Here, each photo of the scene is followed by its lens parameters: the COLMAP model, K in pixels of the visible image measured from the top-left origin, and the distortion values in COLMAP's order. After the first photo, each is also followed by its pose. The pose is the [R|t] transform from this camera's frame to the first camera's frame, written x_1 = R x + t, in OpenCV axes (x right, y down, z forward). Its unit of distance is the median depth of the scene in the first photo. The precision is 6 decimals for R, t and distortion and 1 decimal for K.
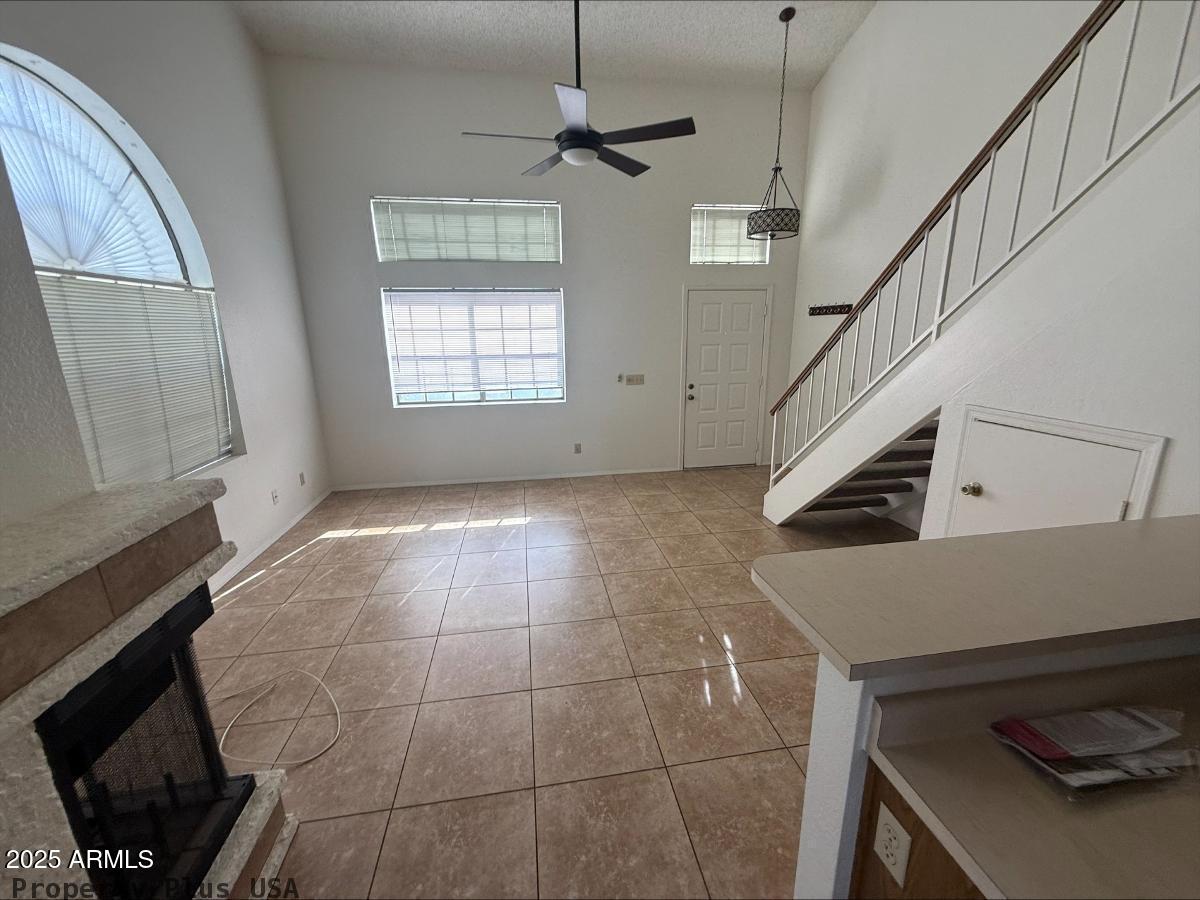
lens RADIAL K [[479.5, 0, 597.9], [0, 479.5, 449.2], [0, 0, 1]] dist [0.000999, 0.000145]
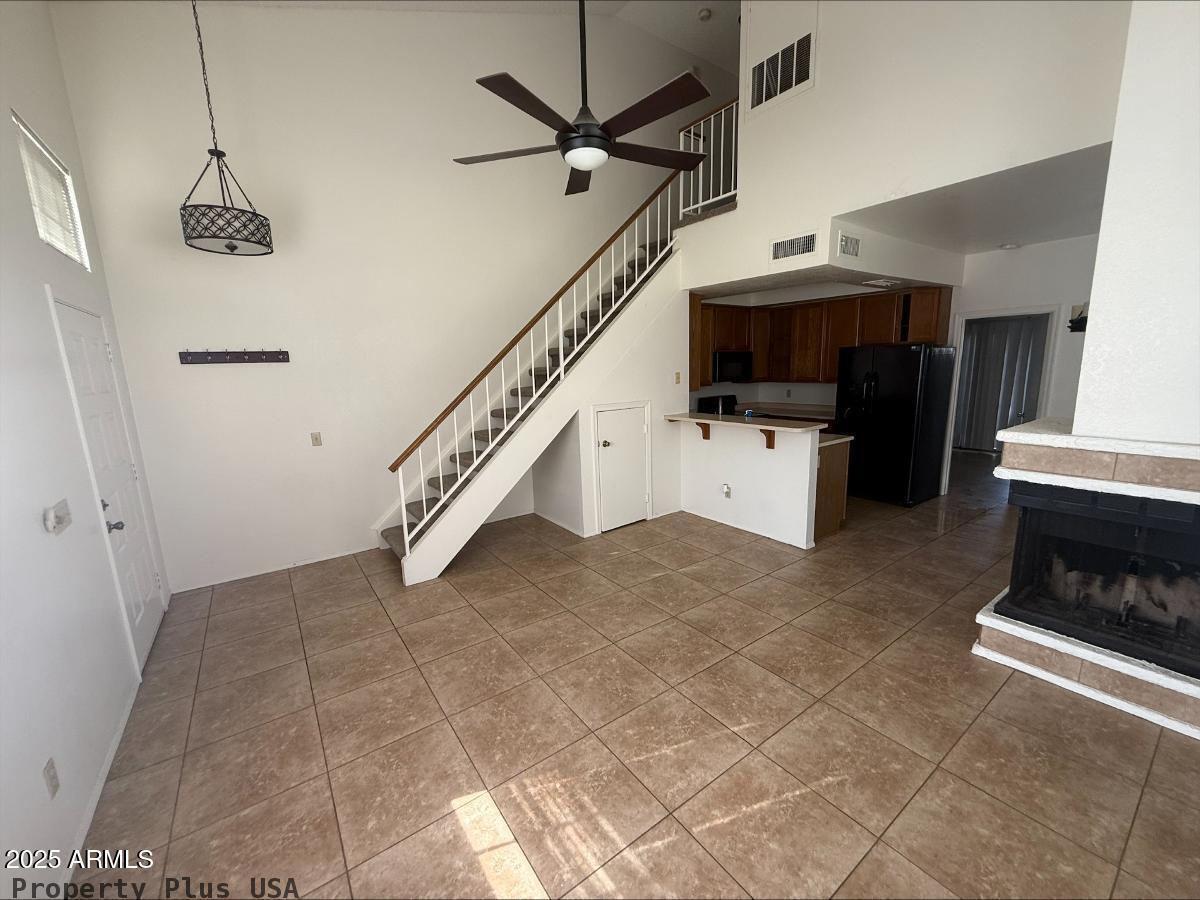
lens RADIAL K [[479.5, 0, 596.5], [0, 479.5, 447.1], [0, 0, 1]] dist [0.000999, 0.000145]
pose [[-0.446731, -0.122890, 0.886188, -0.530643], [0.252725, 0.932847, 0.256760, -0.226665], [-0.858232, 0.338665, -0.385674, 0.931488]]
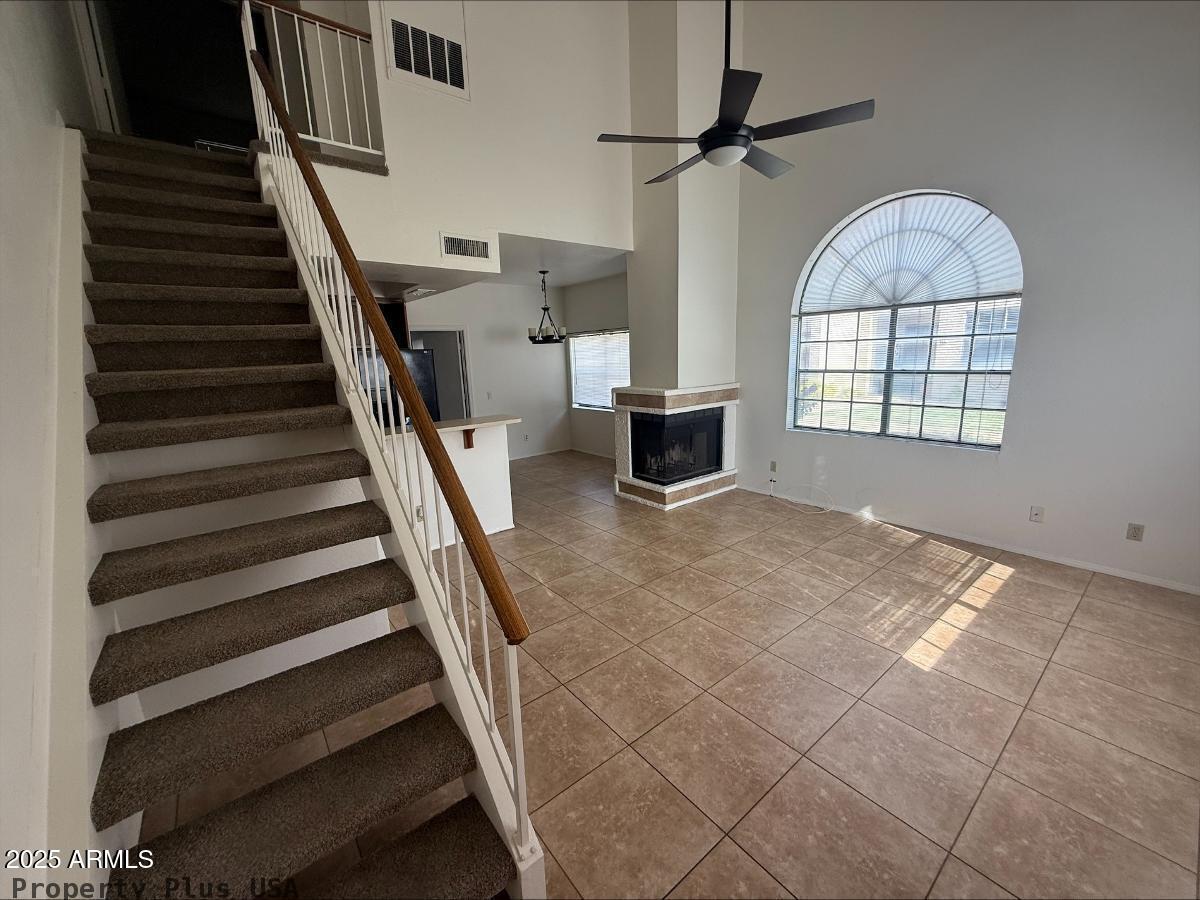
lens RADIAL K [[479.5, 0, 601.3], [0, 479.5, 445.7], [0, 0, 1]] dist [0.000999, 0.000145]
pose [[-0.868235, 0.138169, -0.476527, 0.417727], [-0.074193, 0.913487, 0.400047, -0.291962], [0.490575, 0.382690, -0.782870, 1.133031]]
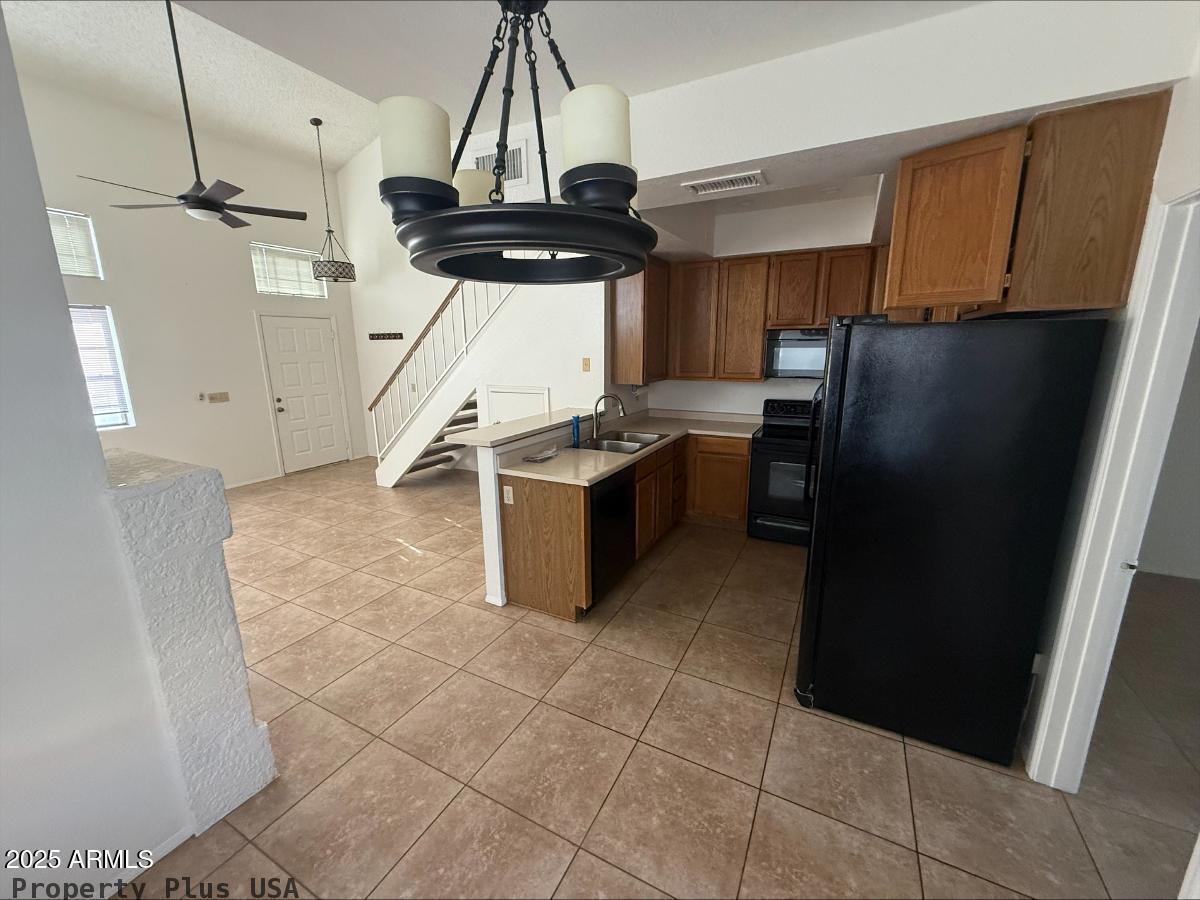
lens RADIAL K [[479.5, 0, 597.3], [0, 479.5, 449.9], [0, 0, 1]] dist [0.000999, 0.000145]
pose [[0.597685, -0.160621, 0.785476, -0.326265], [0.193464, 0.979668, 0.053120, 0.084941], [-0.778038, 0.120213, 0.616608, -0.326743]]
